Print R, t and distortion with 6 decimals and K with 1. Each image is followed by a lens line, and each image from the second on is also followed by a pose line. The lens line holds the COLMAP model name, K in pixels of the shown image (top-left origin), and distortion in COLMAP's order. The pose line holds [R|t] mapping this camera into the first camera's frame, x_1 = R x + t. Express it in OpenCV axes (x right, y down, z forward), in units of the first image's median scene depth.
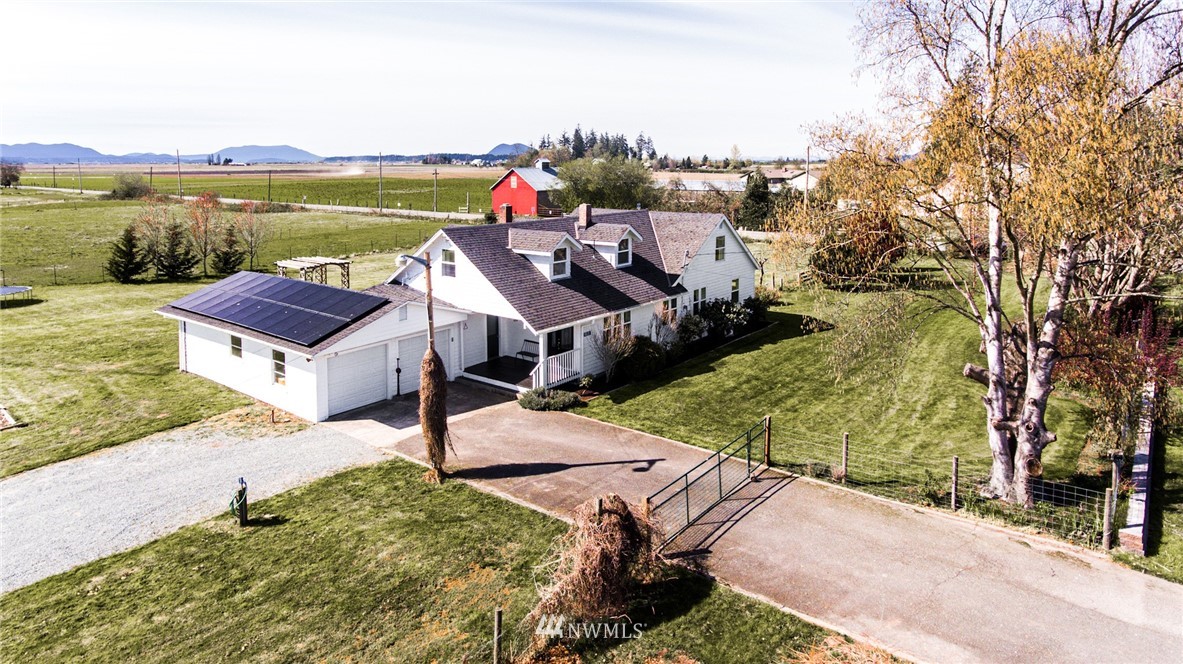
lens RADIAL K [[730.2, 0, 611.6], [0, 730.2, 234.9], [0, 0, 1]] dist [-0.004660, 0.001313]
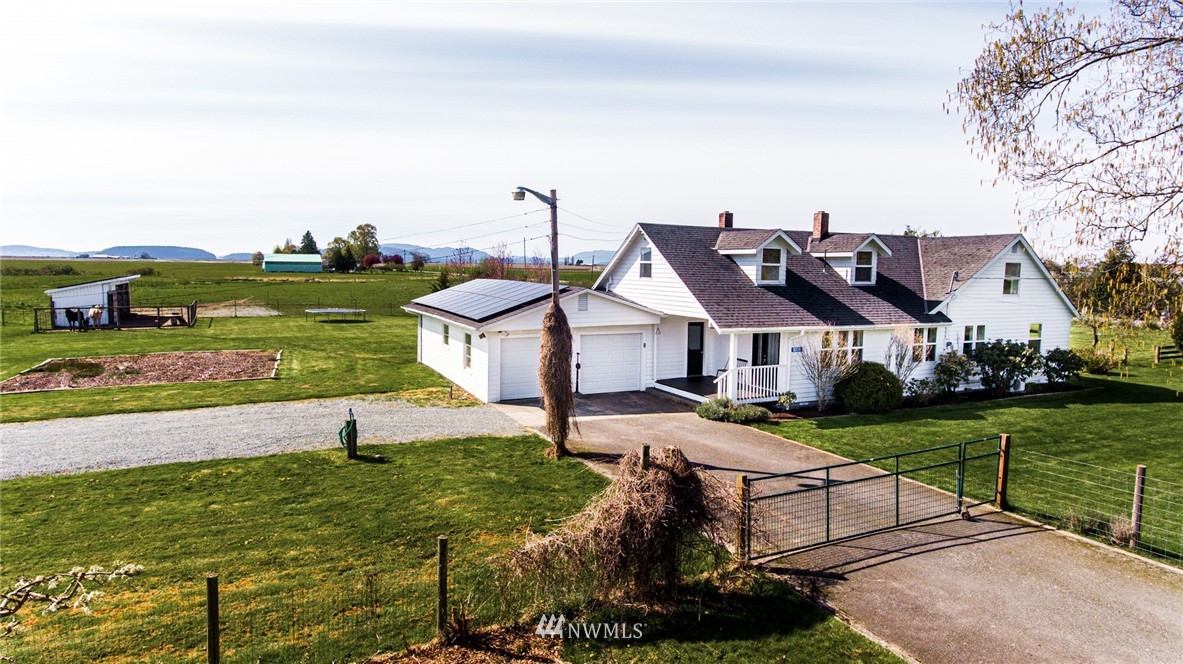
lens RADIAL K [[702.0, 0, 585.9], [0, 702.0, 330.9], [0, 0, 1]] dist [-0.017382, 0.024122]
pose [[0.890379, 0.051208, -0.452331, 0.165287], [-0.052923, 0.998559, 0.008872, 0.176446], [0.452133, 0.016039, 0.891806, 0.262908]]
